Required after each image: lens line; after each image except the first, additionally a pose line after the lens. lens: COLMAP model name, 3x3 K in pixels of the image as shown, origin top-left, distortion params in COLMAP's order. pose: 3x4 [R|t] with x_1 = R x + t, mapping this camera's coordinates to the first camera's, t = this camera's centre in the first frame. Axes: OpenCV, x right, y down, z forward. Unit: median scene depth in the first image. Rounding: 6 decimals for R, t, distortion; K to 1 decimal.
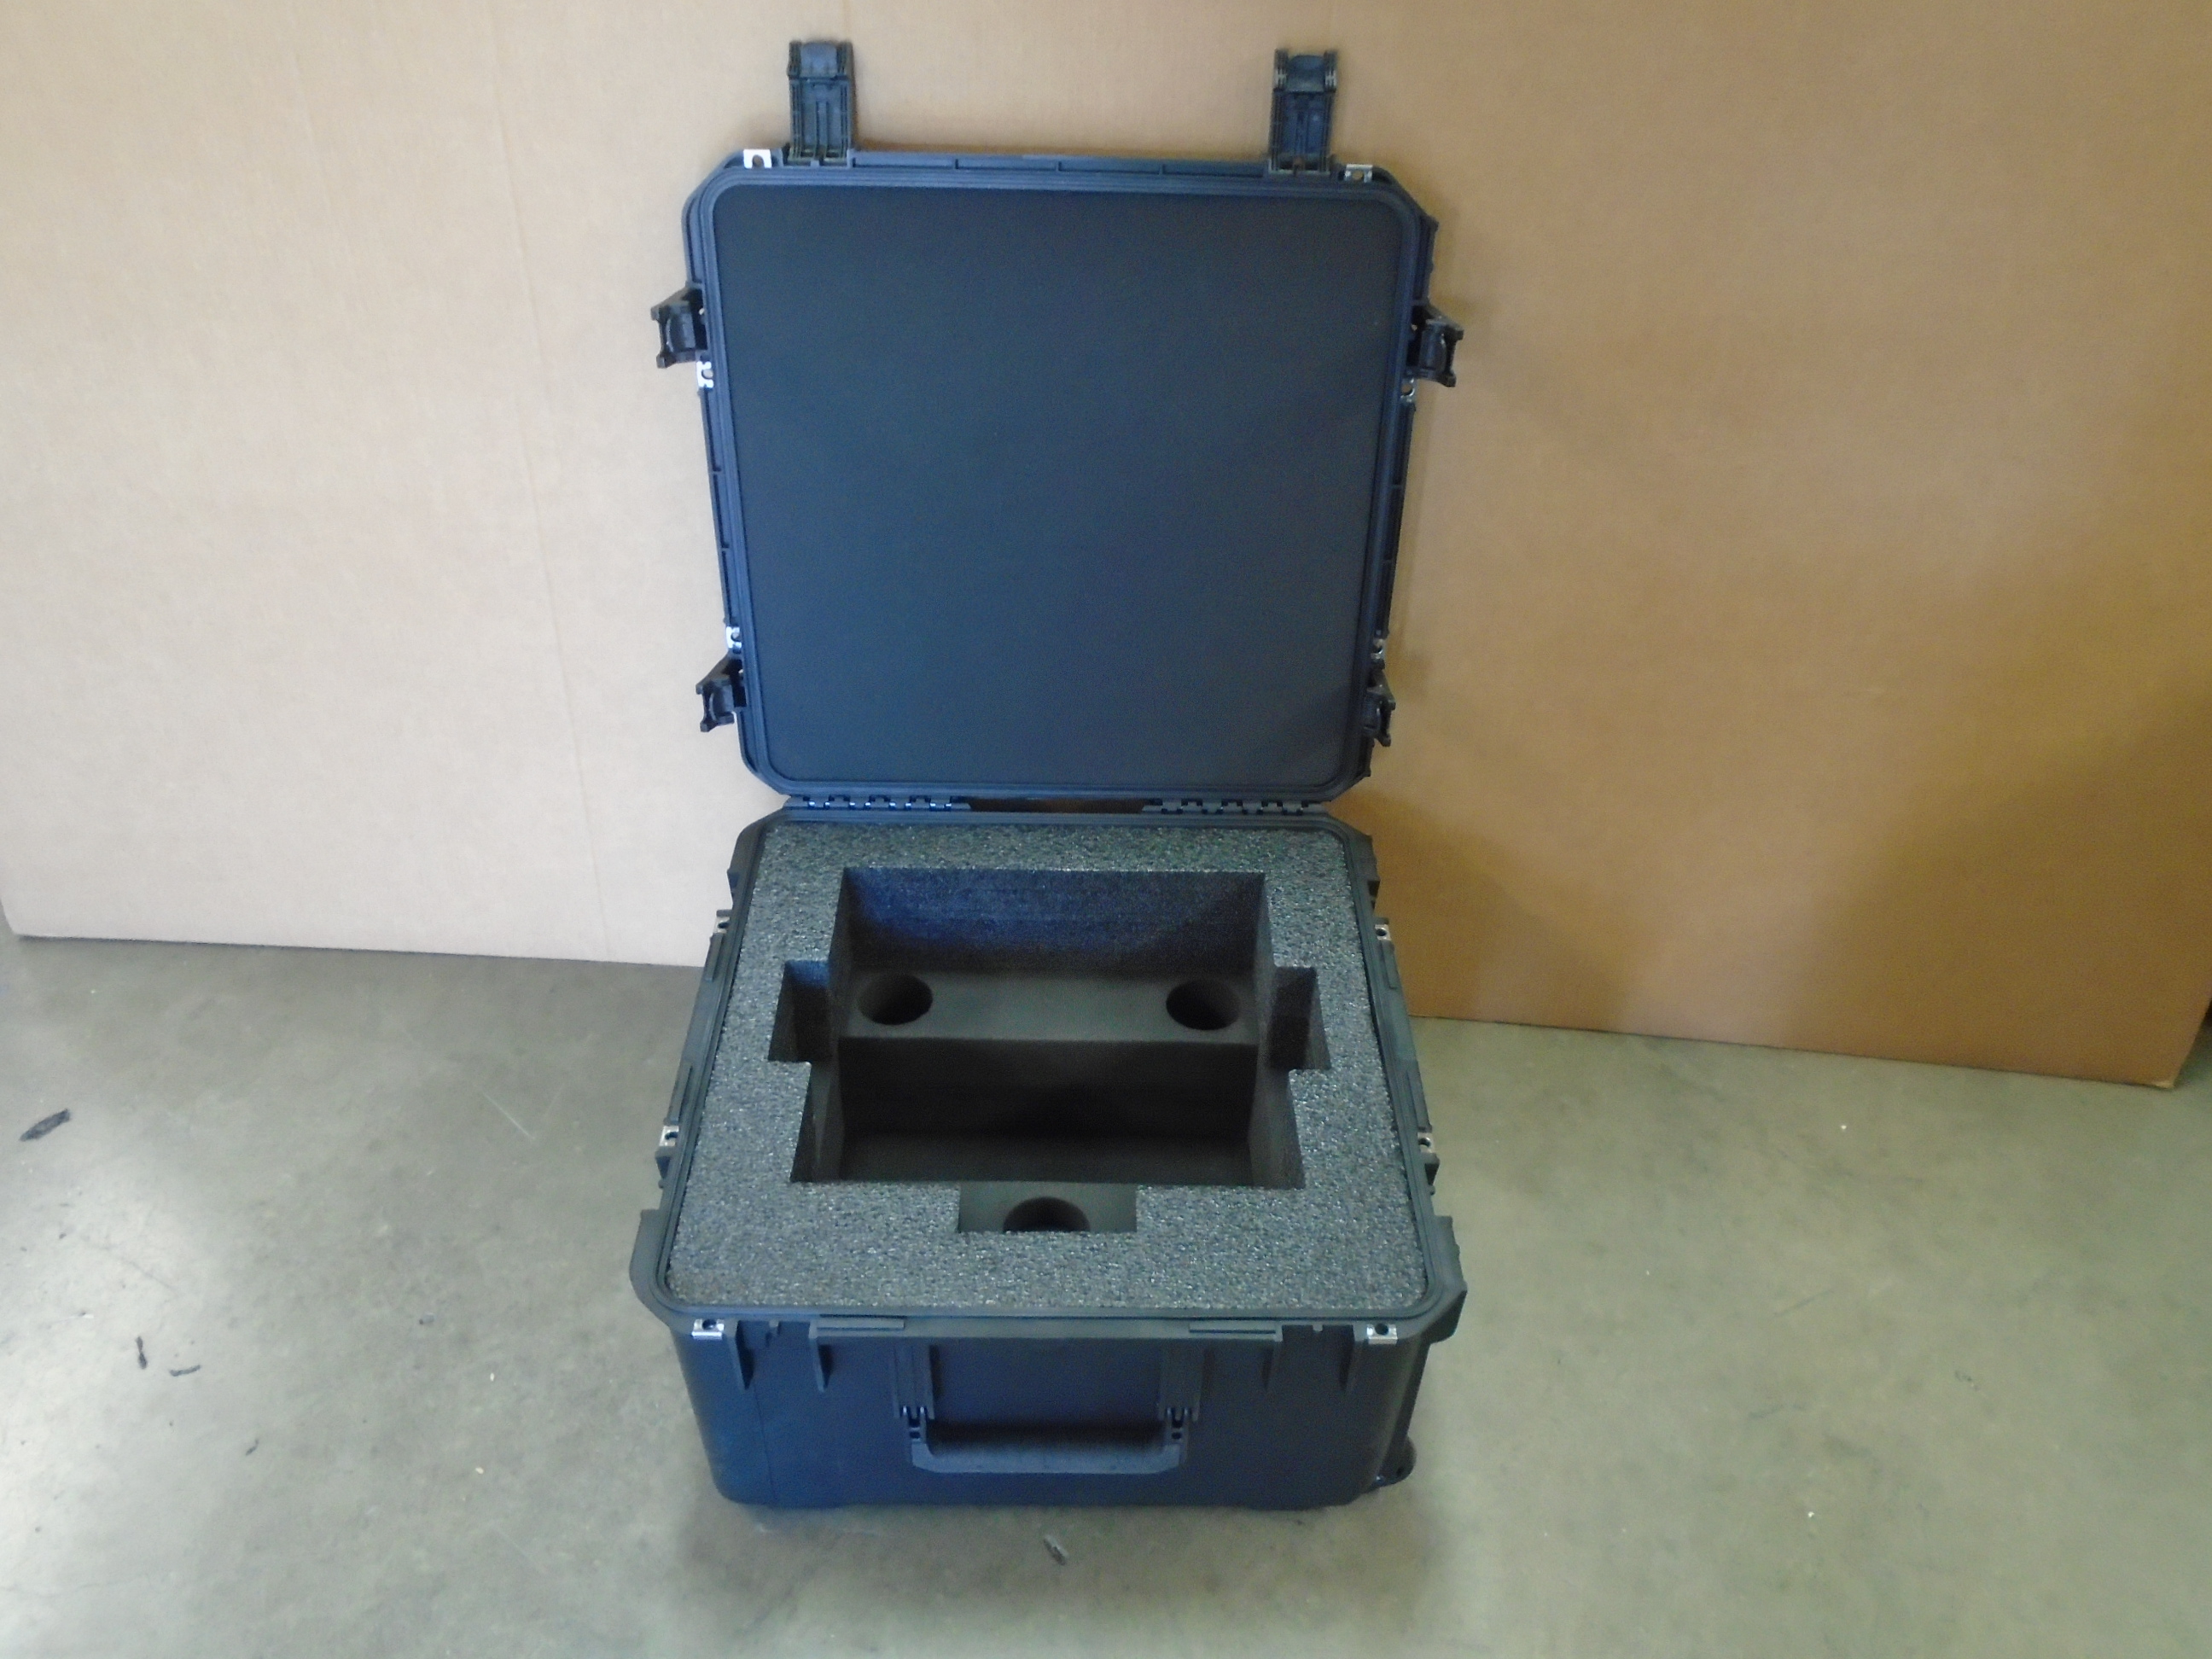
lens RADIAL K [[1707.1, 0, 1098.3], [0, 1707.1, 819.6], [0, 0, 1]] dist [-0.008774, 0.006339]
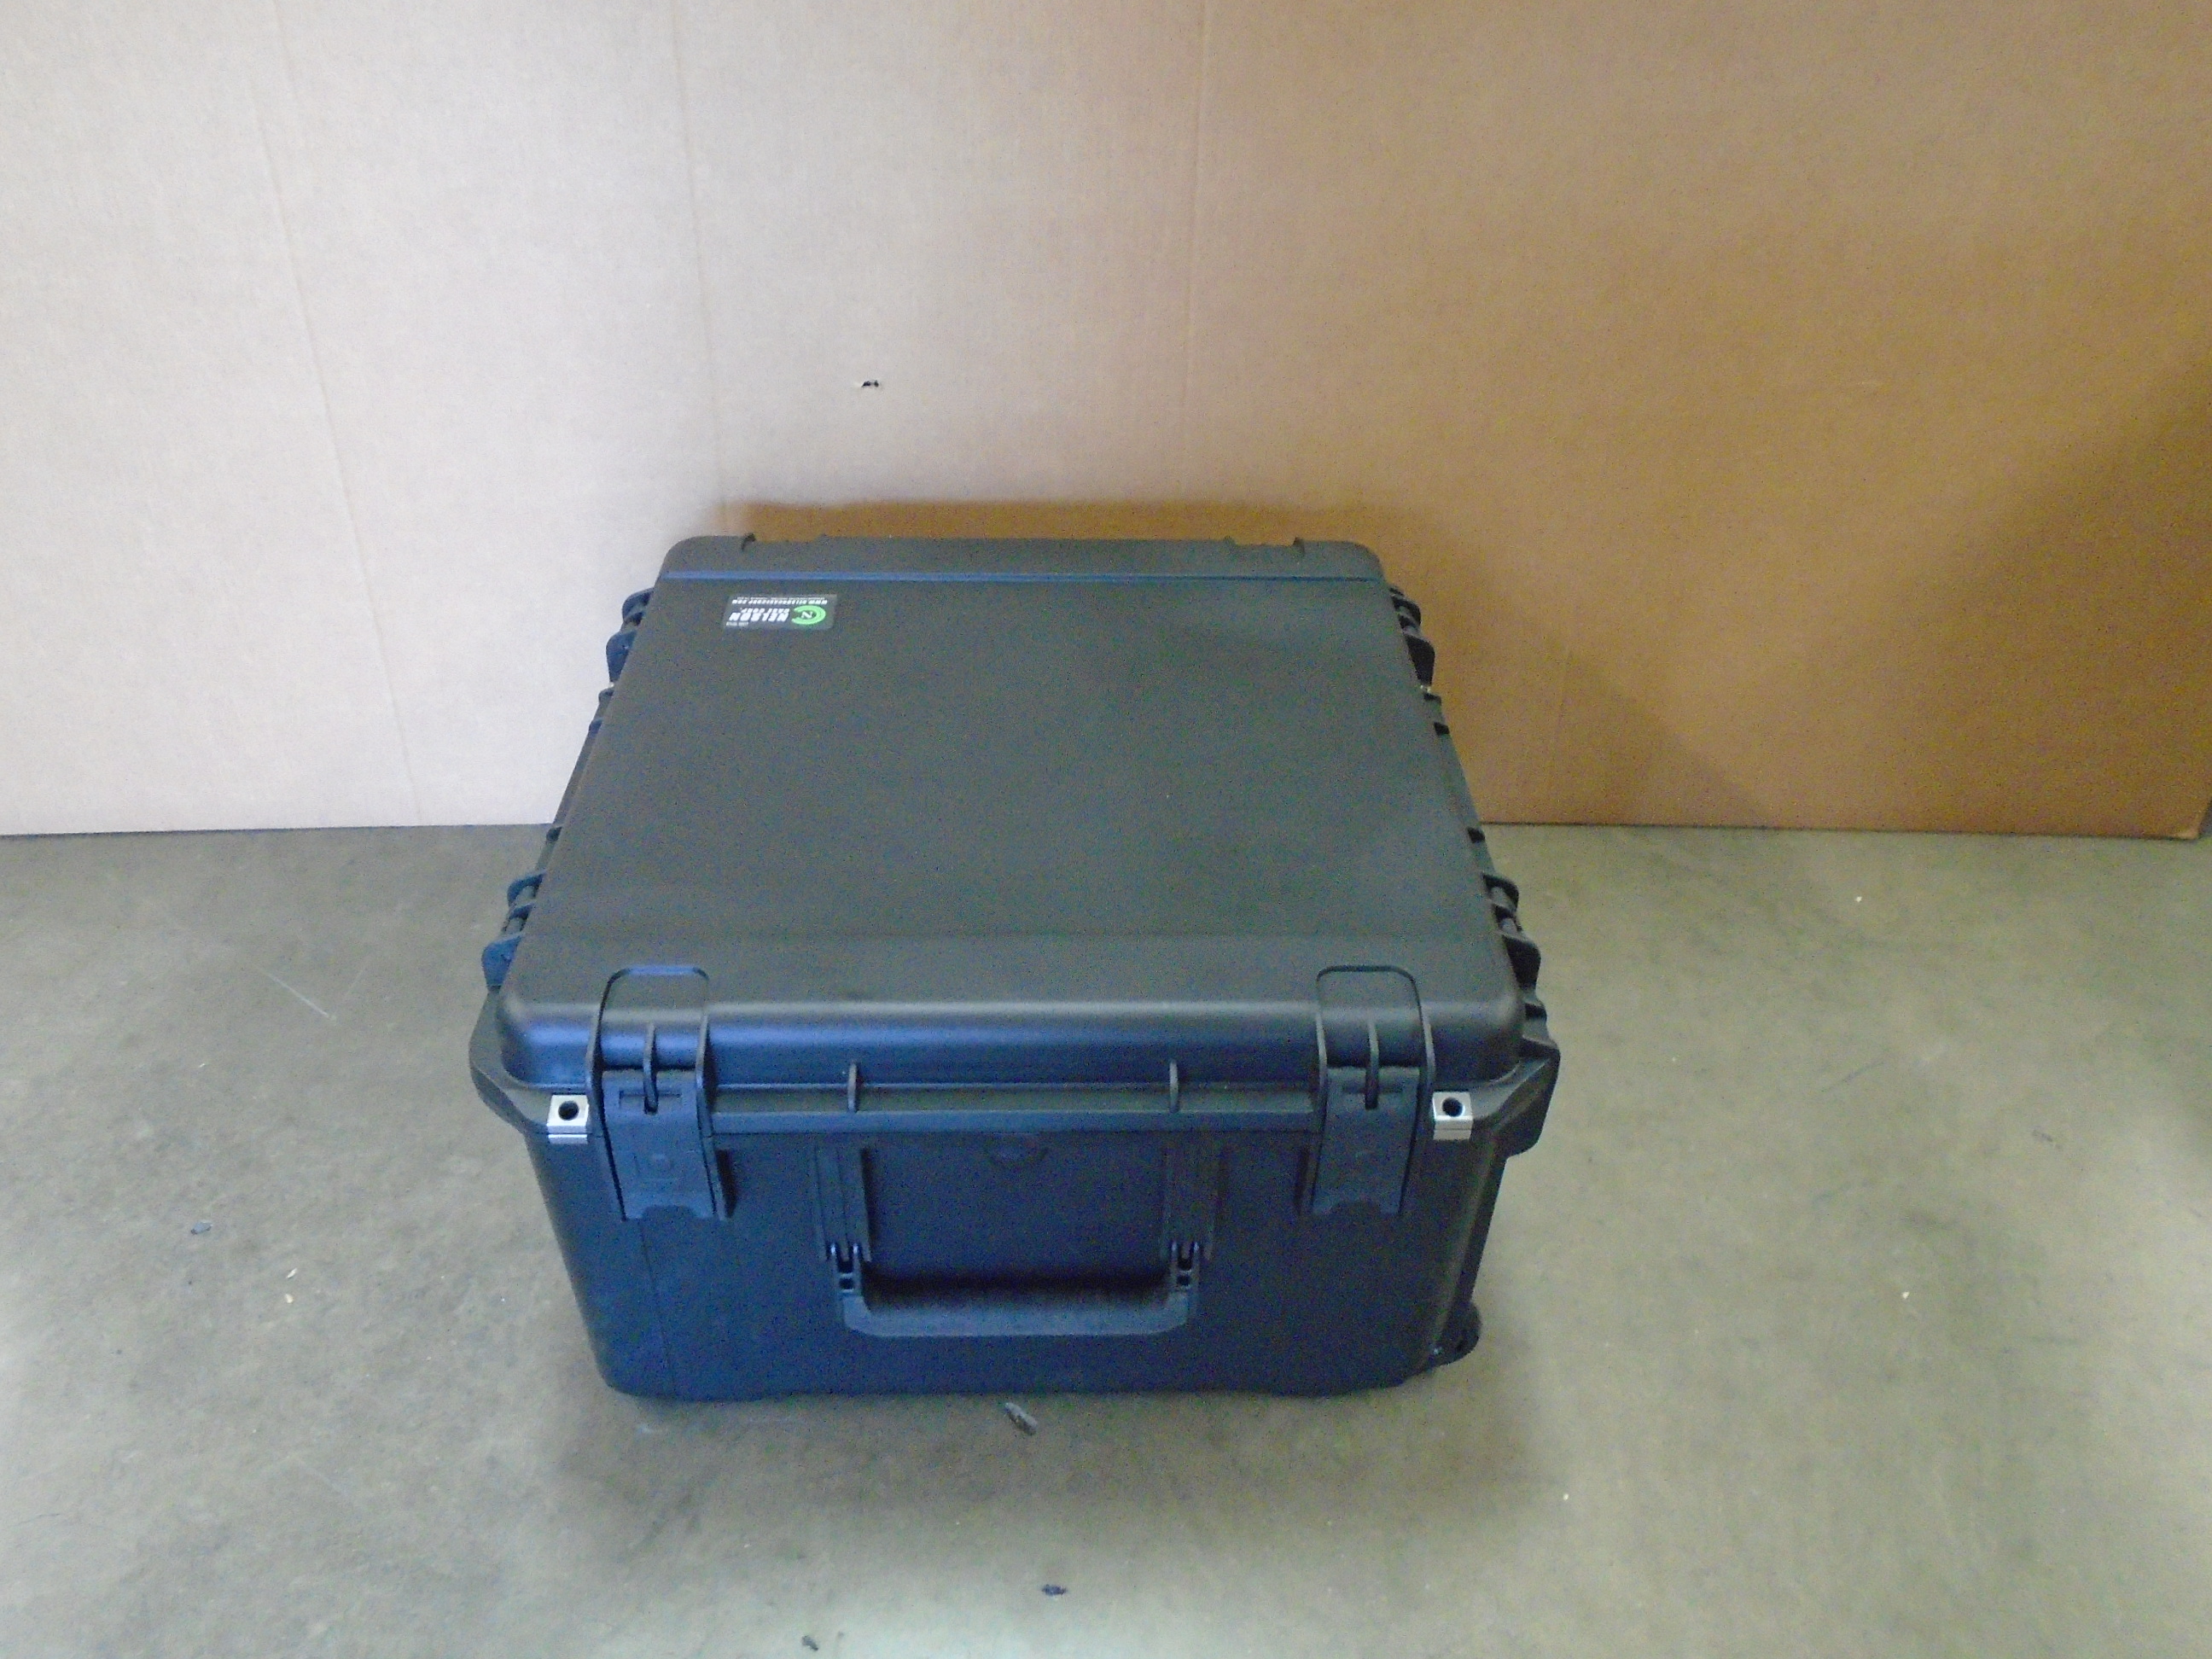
lens RADIAL K [[1707.1, 0, 1098.3], [0, 1707.1, 819.6], [0, 0, 1]] dist [-0.008774, 0.006339]
pose [[0.993932, -0.066494, 0.087627, -0.037188], [0.068563, 0.997430, -0.020810, 0.154572], [-0.086018, 0.026692, 0.995936, 0.175987]]
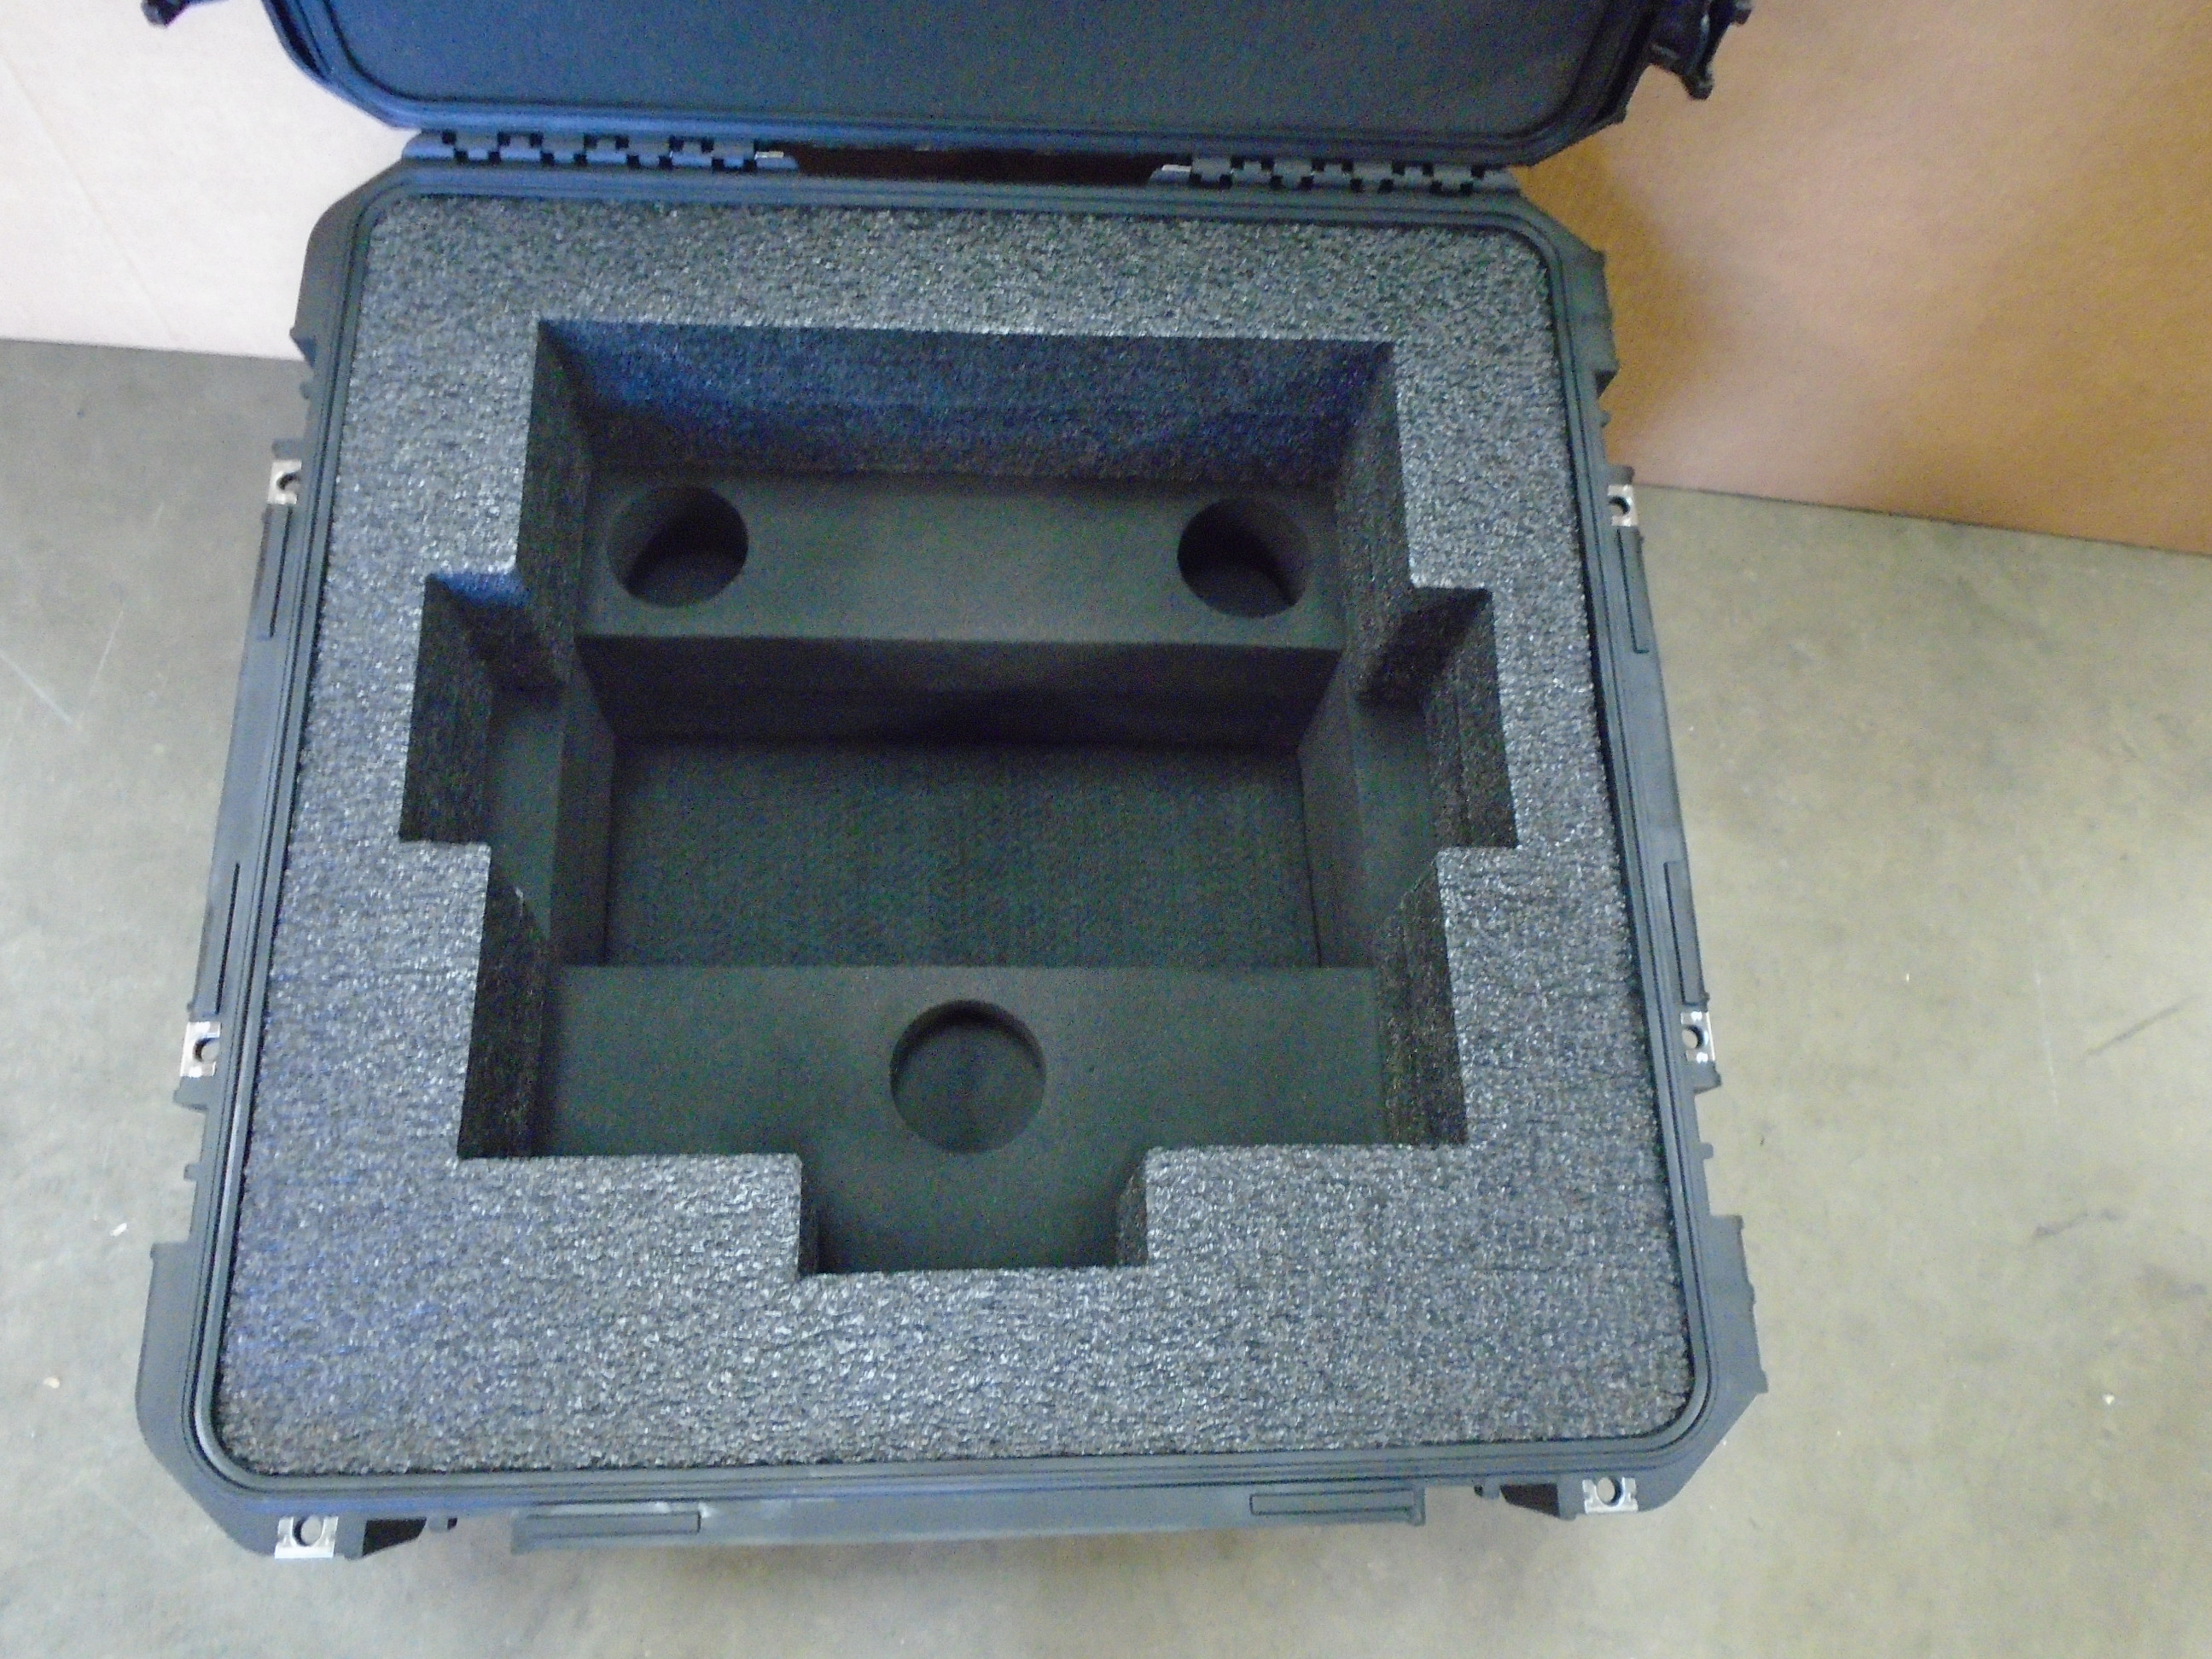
lens RADIAL K [[1707.1, 0, 1098.3], [0, 1707.1, 819.6], [0, 0, 1]] dist [-0.008774, 0.006339]
pose [[0.998306, 0.001478, 0.058162, -0.019840], [-0.032858, 0.839312, 0.542656, -0.130980], [-0.048014, -0.543648, 0.837939, 0.551464]]
